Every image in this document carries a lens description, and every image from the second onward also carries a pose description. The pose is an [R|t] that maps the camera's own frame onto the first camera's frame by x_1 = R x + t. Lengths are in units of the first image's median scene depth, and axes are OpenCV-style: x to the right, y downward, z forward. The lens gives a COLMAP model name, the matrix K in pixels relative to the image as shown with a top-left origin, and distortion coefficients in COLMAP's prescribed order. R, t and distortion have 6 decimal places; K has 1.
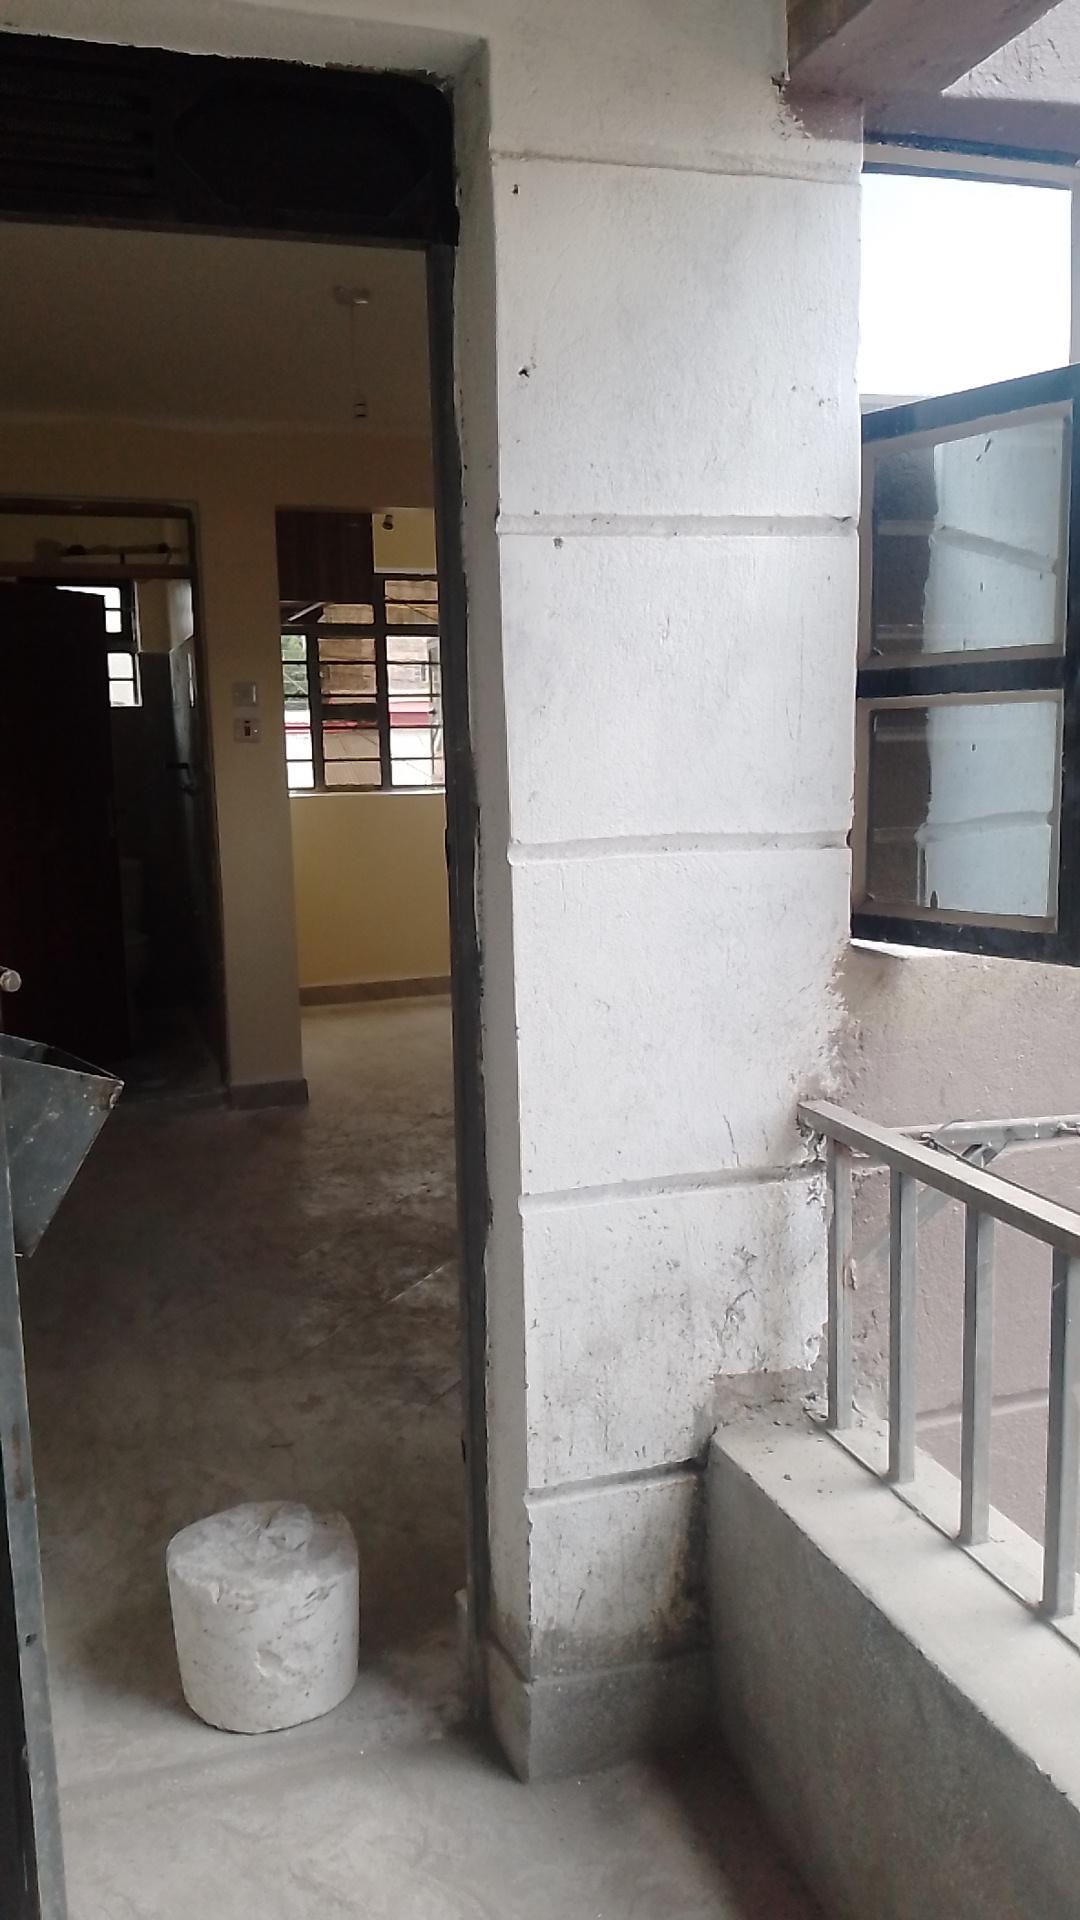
lens RADIAL K [[1513.4, 0, 540.0], [0, 1513.4, 960.0], [0, 0, 1]] dist [0.161719, -0.163665]
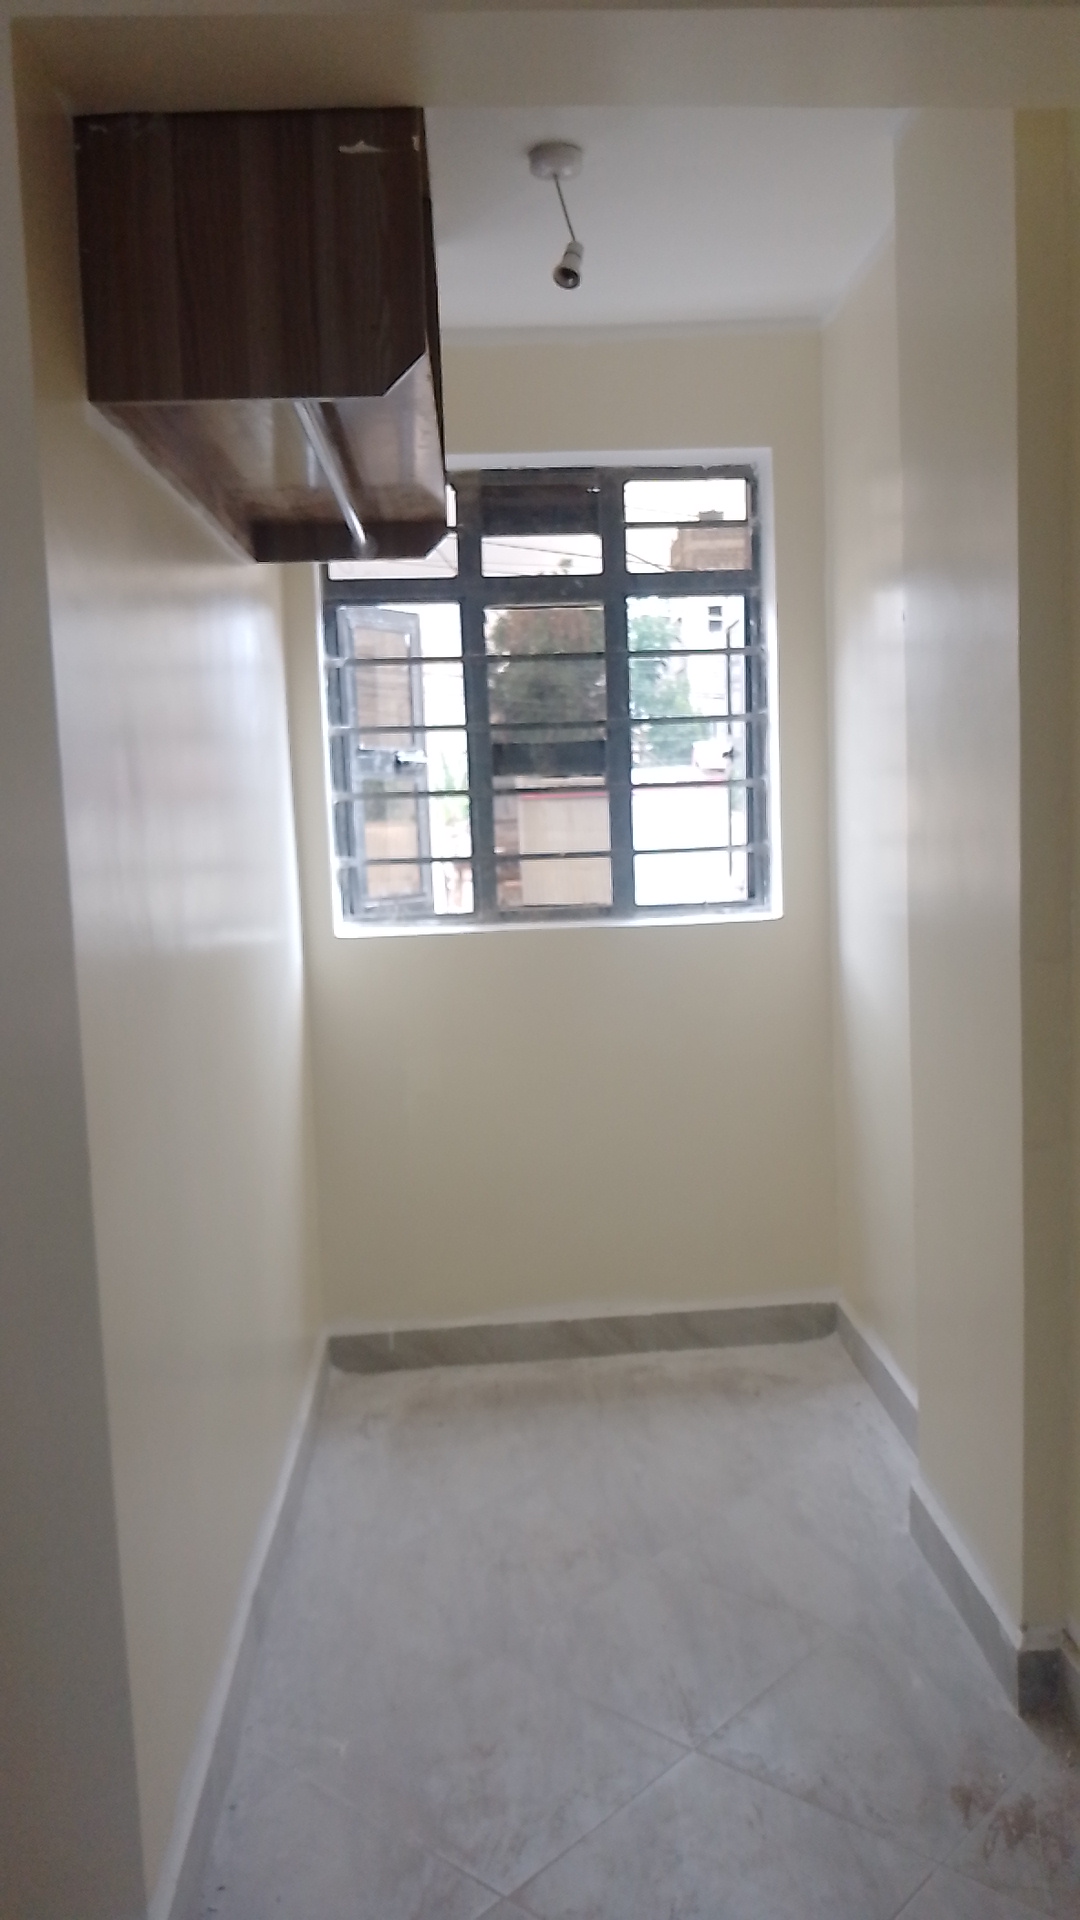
lens RADIAL K [[1484.1, 0, 540.0], [0, 1484.1, 960.0], [0, 0, 1]] dist [0.076294, -0.151749]
pose [[0.965848, 0.010233, -0.258909, -0.005041], [-0.020424, 0.999117, -0.036703, -0.087865], [0.258305, 0.040737, 0.965204, 0.592723]]
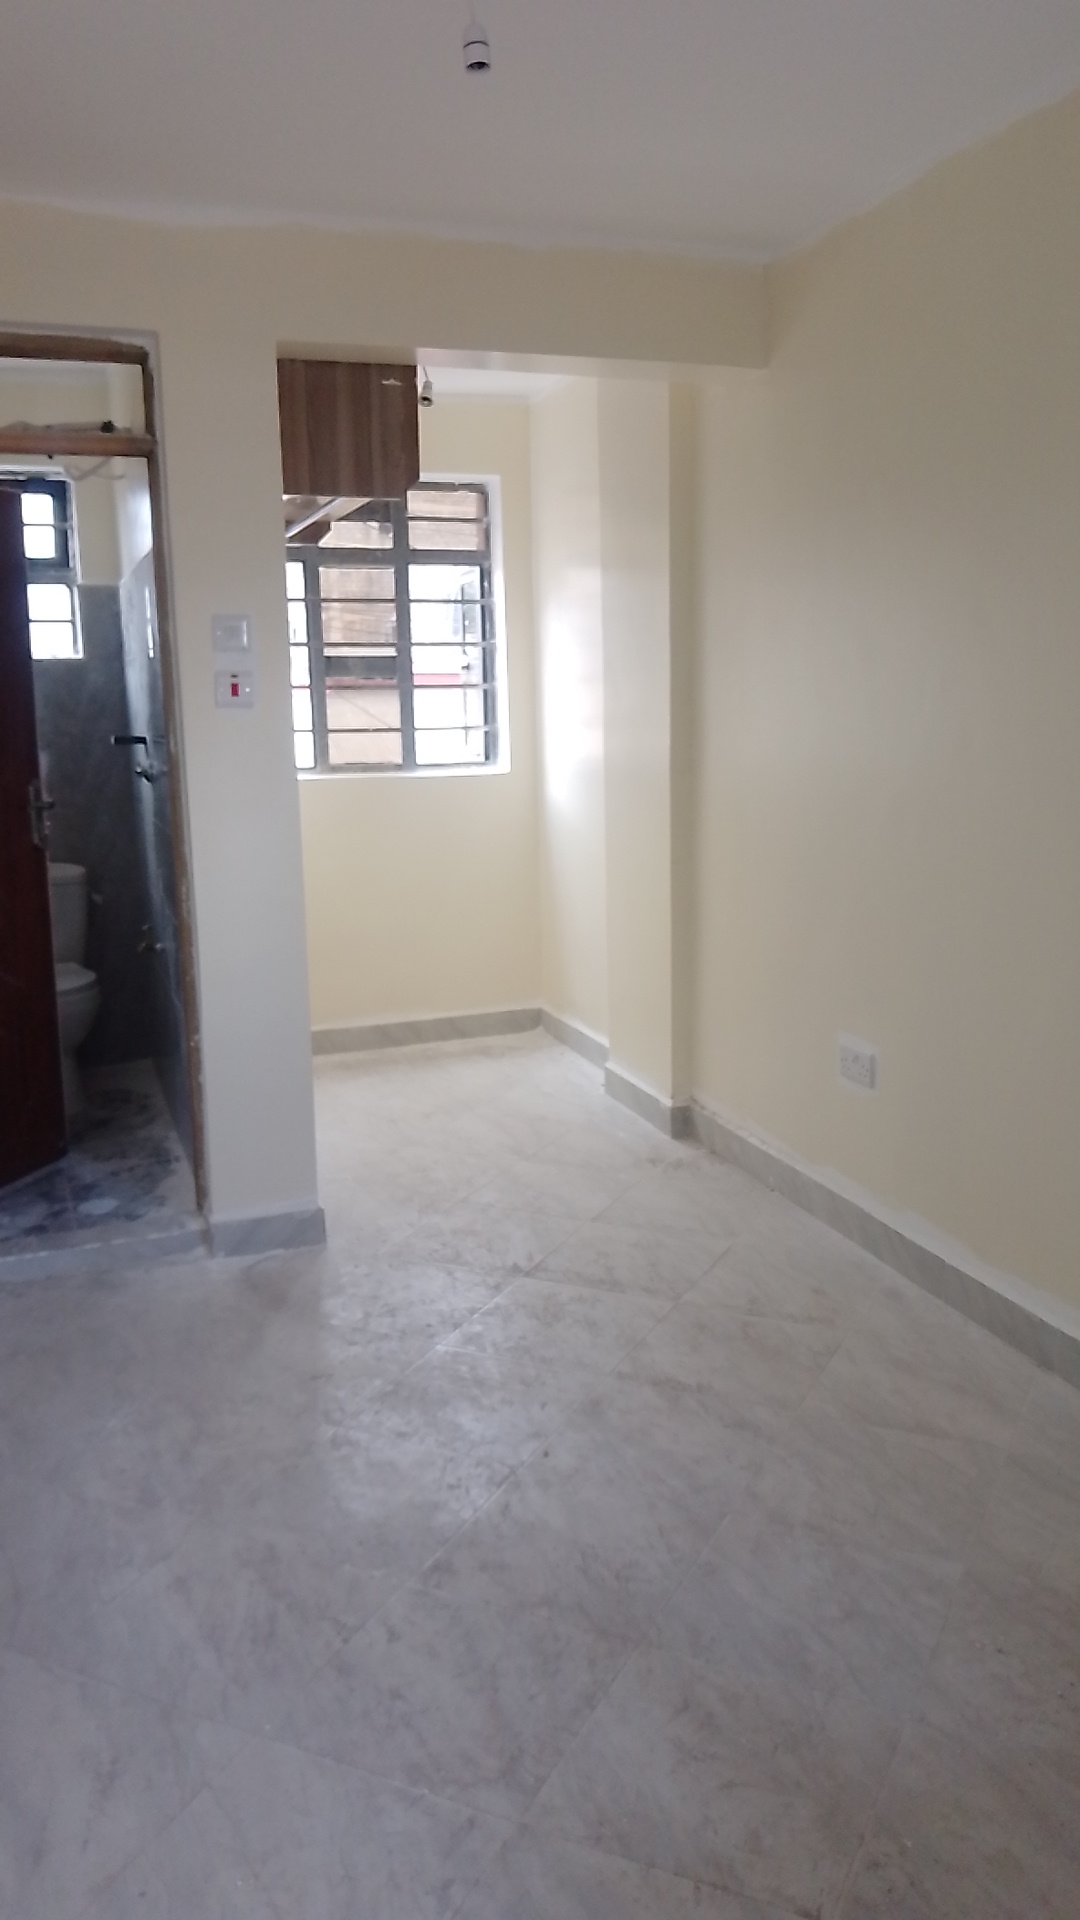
lens RADIAL K [[1484.1, 0, 540.0], [0, 1484.1, 960.0], [0, 0, 1]] dist [0.076294, -0.151749]
pose [[0.999578, -0.001907, 0.028987, -0.063189], [0.001136, 0.999647, 0.026563, -0.040430], [-0.029028, -0.026519, 0.999227, 0.281299]]
